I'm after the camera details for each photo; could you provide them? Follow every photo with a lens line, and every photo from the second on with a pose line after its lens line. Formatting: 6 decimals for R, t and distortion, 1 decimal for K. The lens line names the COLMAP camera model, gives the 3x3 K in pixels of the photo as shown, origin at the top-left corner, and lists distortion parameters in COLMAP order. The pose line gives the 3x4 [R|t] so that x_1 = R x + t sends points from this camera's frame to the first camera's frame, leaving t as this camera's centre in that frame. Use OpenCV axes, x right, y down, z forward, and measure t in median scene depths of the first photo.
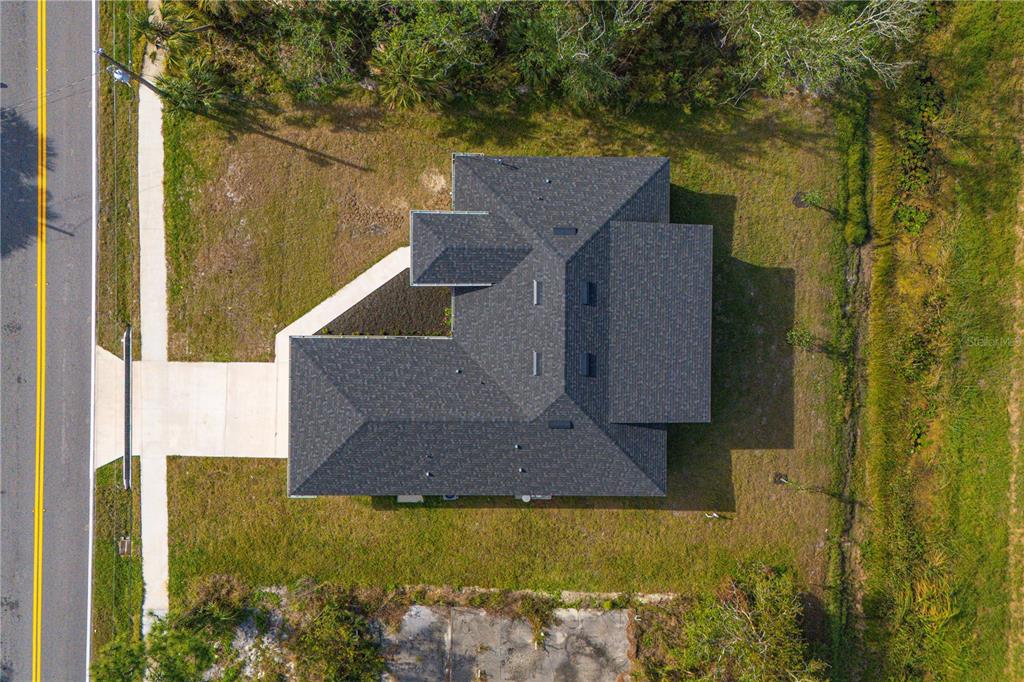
lens RADIAL K [[917.2, 0, 507.1], [0, 917.2, 343.4], [0, 0, 1]] dist [0.062366, -0.052470]
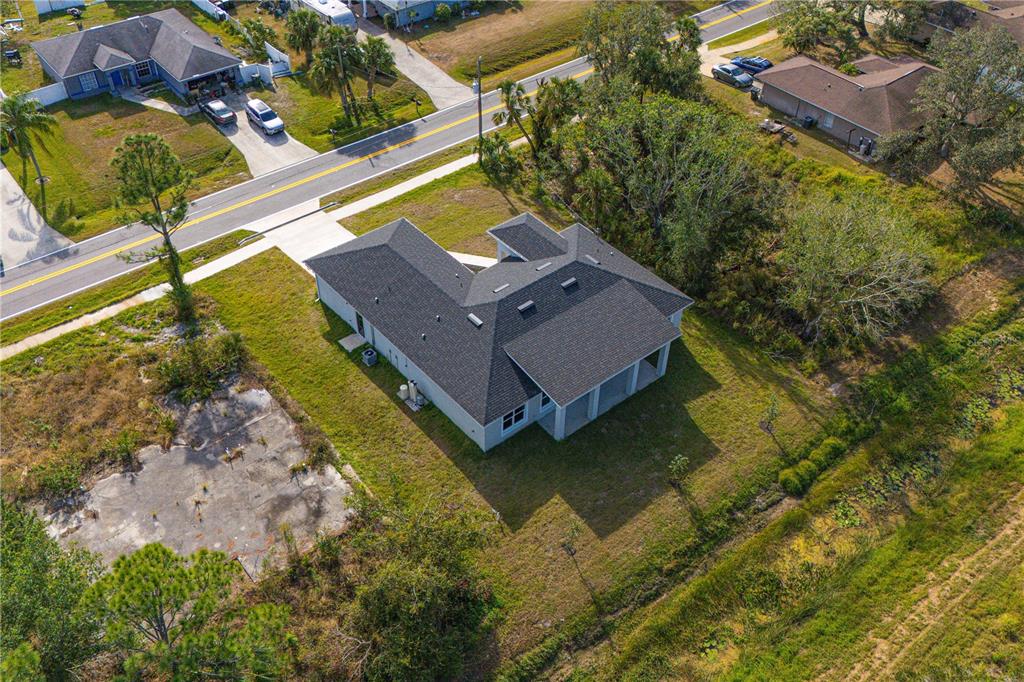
lens RADIAL K [[917.2, 0, 515.2], [0, 917.2, 345.8], [0, 0, 1]] dist [0.062366, -0.052470]
pose [[0.646156, 0.514729, -0.563504, 0.701109], [-0.762970, 0.417314, -0.493686, 0.584070], [-0.018956, 0.748935, 0.662373, 0.204388]]
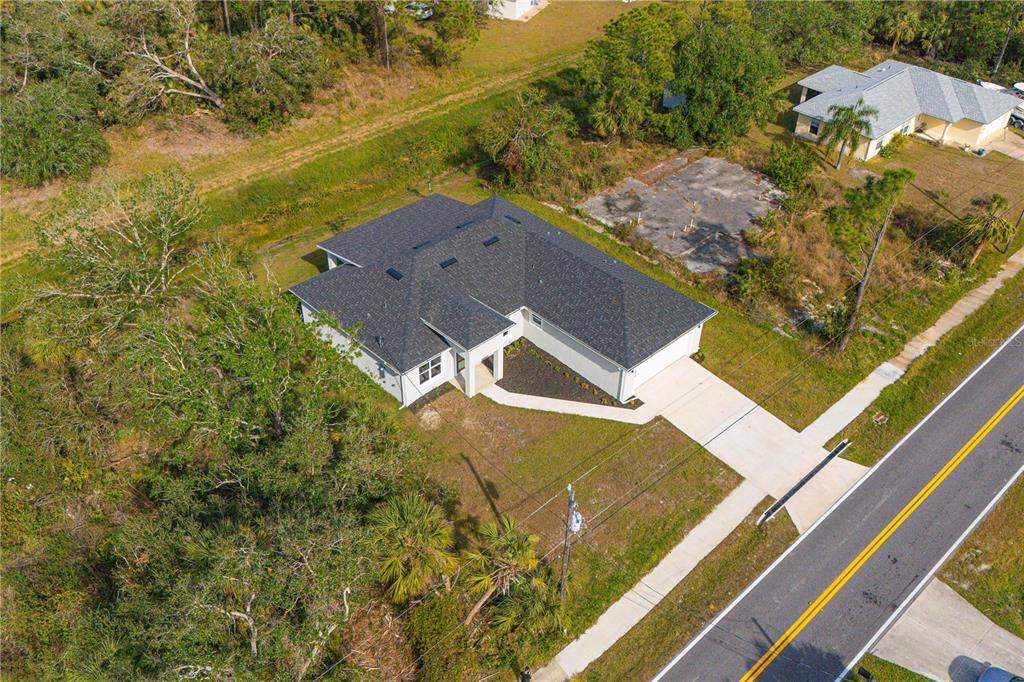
lens RADIAL K [[917.2, 0, 513.6], [0, 917.2, 341.3], [0, 0, 1]] dist [0.062366, -0.052470]
pose [[-0.699663, -0.463599, 0.543643, -0.659224], [0.714303, -0.437296, 0.546391, -0.628672], [-0.015574, 0.770616, 0.637110, 0.265361]]
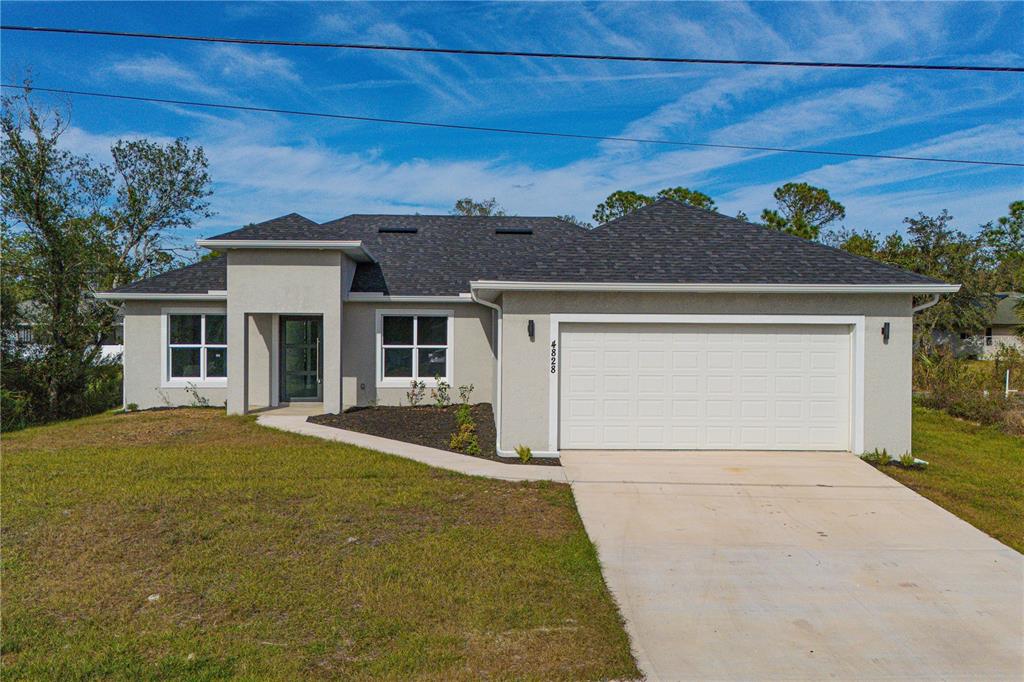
lens RADIAL K [[917.2, 0, 513.4], [0, 917.2, 340.7], [0, 0, 1]] dist [0.062366, -0.052470]
pose [[-0.050553, -0.009892, 0.998672, -0.518458], [0.998636, -0.013564, 0.050417, -0.009396], [0.013047, 0.999859, 0.010565, 0.946012]]
